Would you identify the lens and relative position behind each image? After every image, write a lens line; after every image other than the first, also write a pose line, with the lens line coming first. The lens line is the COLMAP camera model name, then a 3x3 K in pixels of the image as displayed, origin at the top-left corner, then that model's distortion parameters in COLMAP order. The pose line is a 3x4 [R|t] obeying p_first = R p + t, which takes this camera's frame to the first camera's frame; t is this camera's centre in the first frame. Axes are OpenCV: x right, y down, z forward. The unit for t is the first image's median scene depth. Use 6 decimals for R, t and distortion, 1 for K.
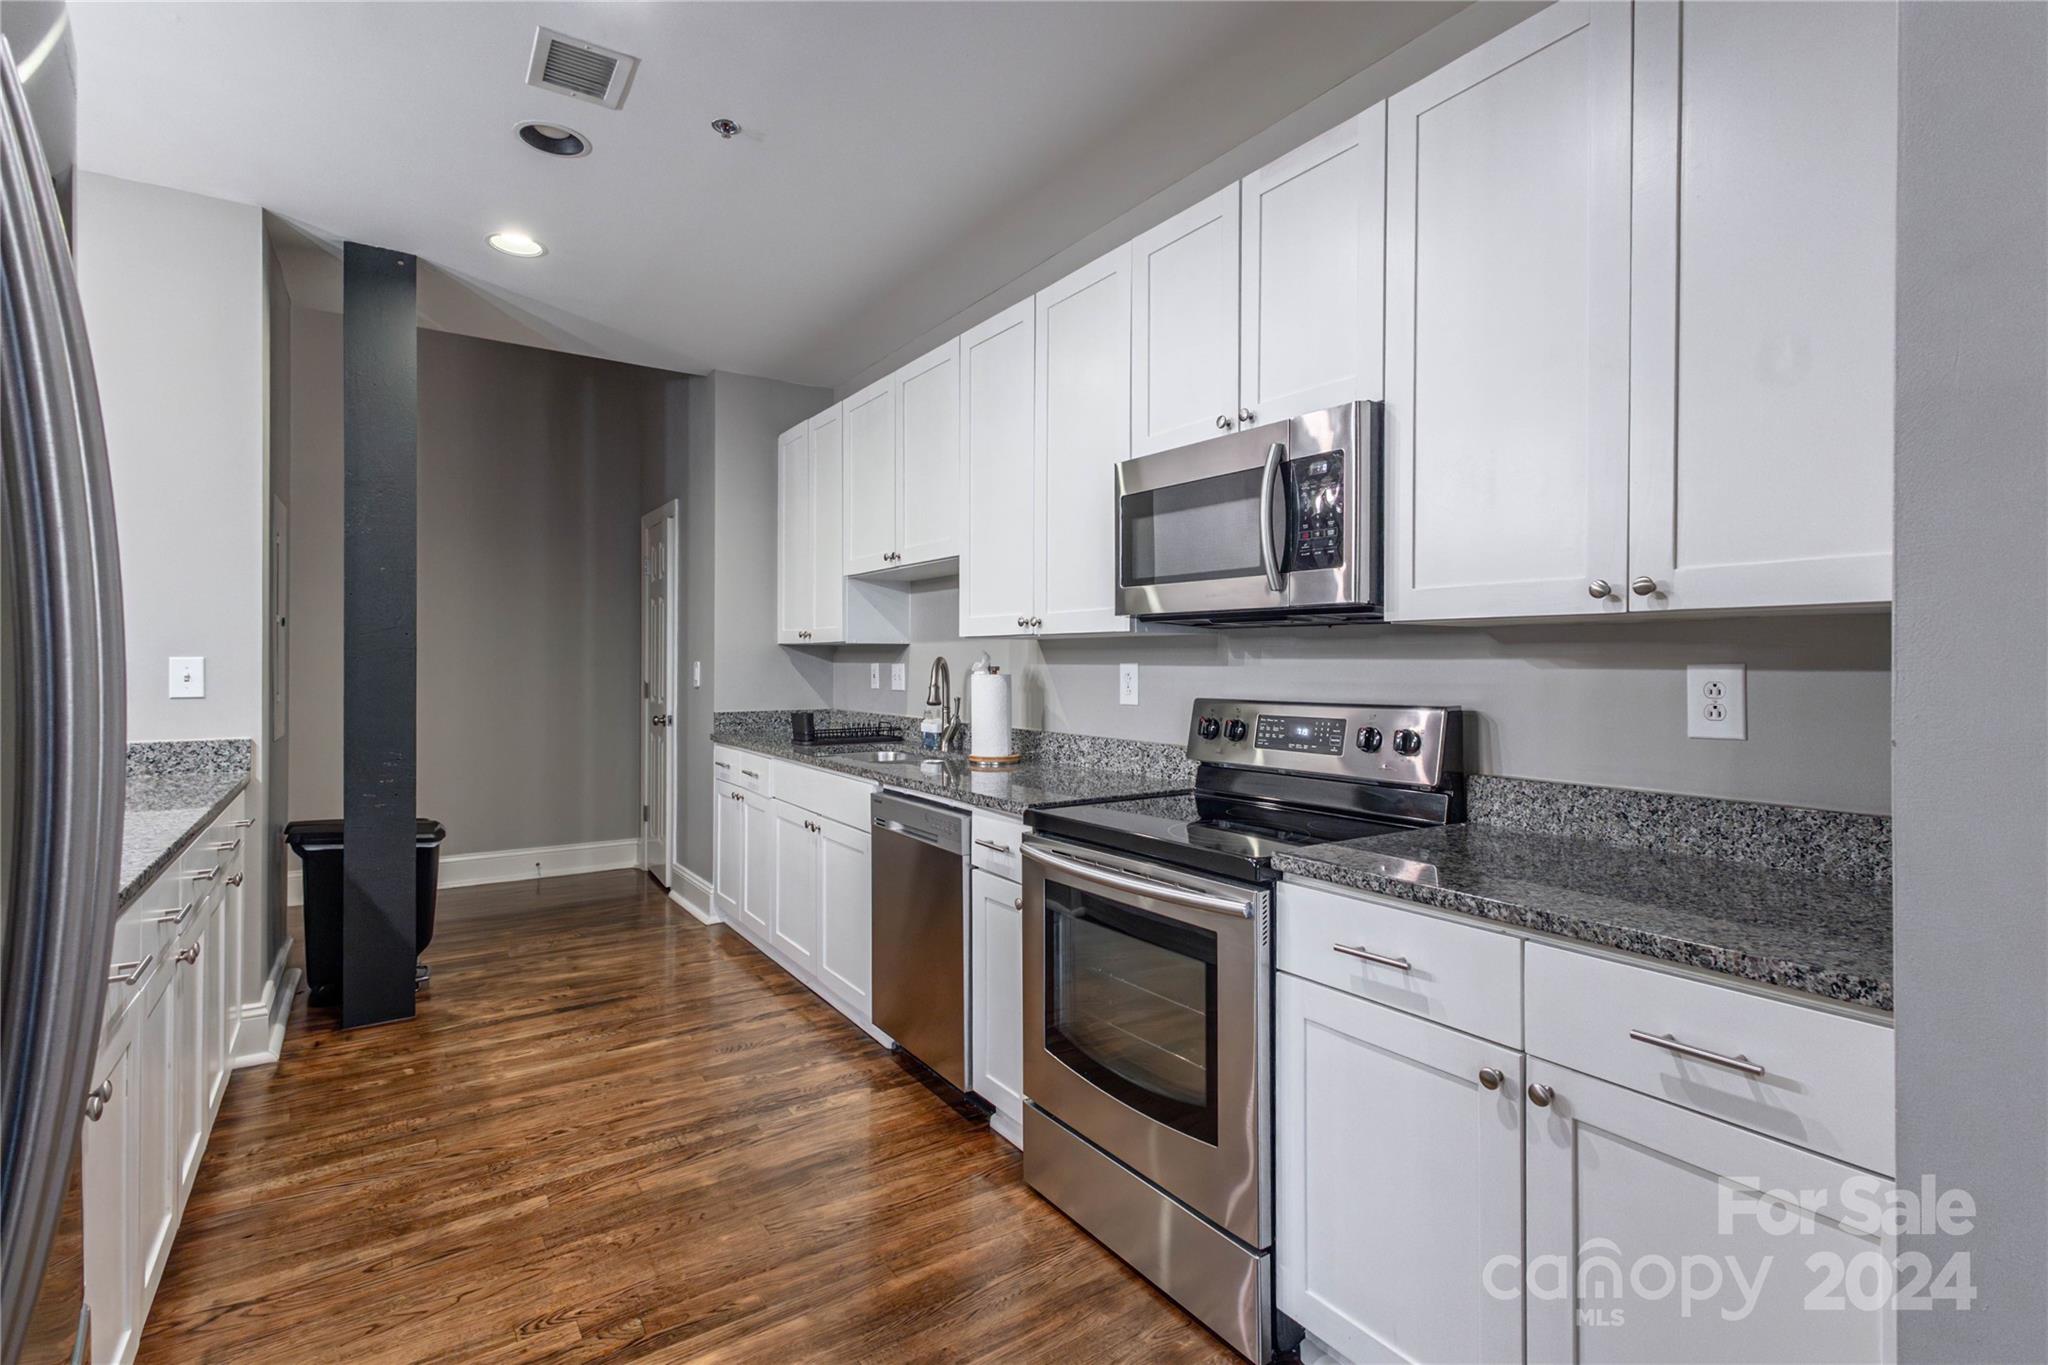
lens RADIAL K [[952.8, 0, 1030.8], [0, 952.8, 661.6], [0, 0, 1]] dist [0.001844, -0.000843]
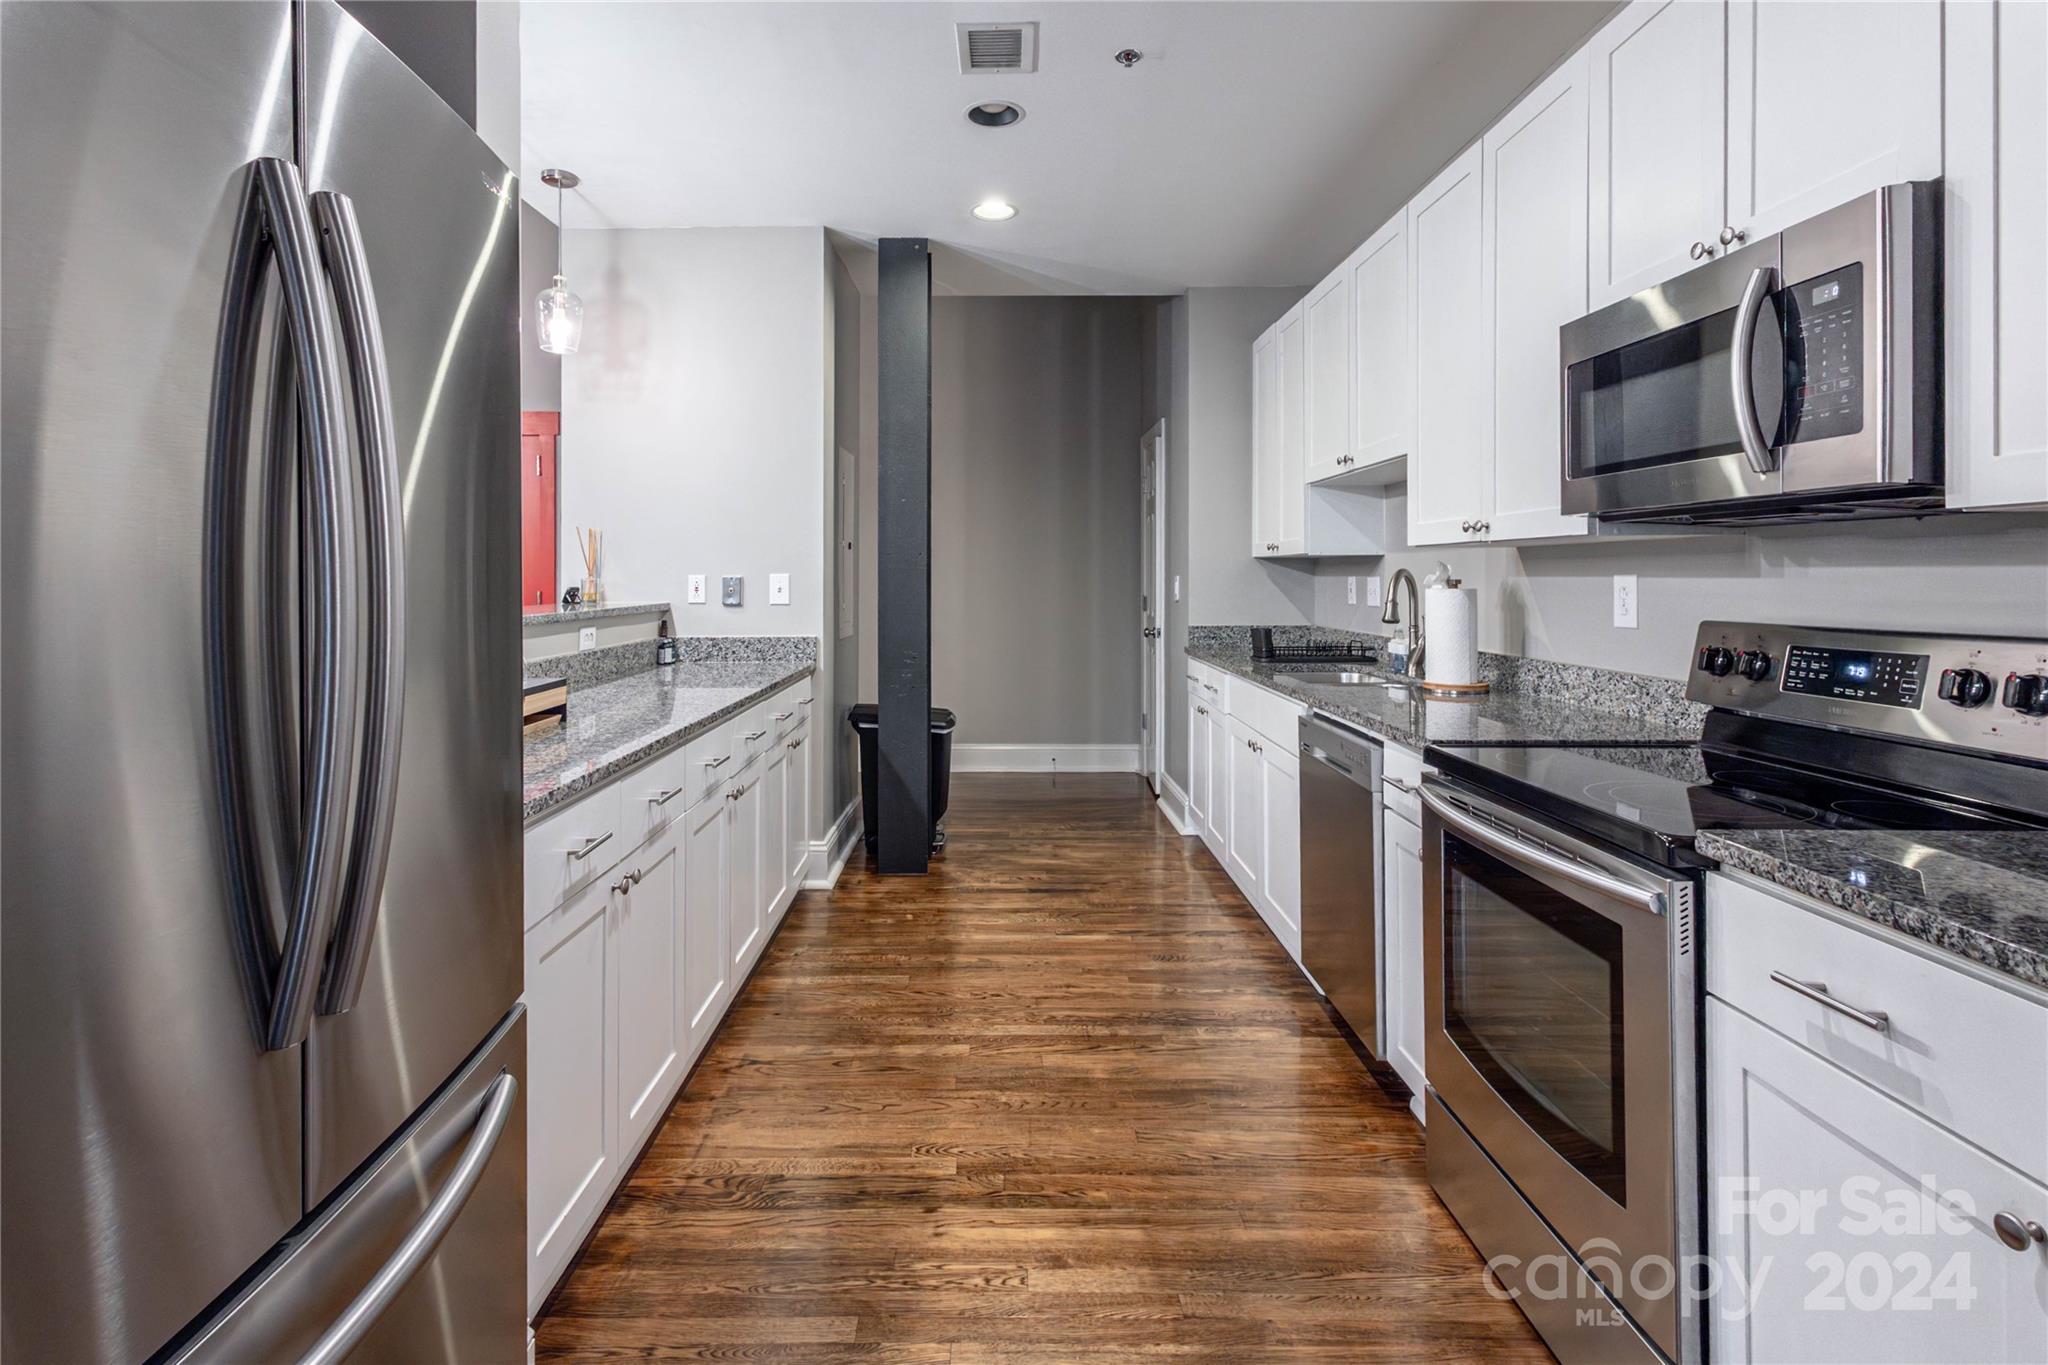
lens RADIAL K [[979.3, 0, 983.9], [0, 979.3, 569.6], [0, 0, 1]] dist [0.001888, -0.000387]
pose [[0.820655, -0.008476, -0.571362, 0.144382], [0.004719, 0.999956, -0.008056, 0.001752], [0.571405, 0.003915, 0.820659, 0.039844]]
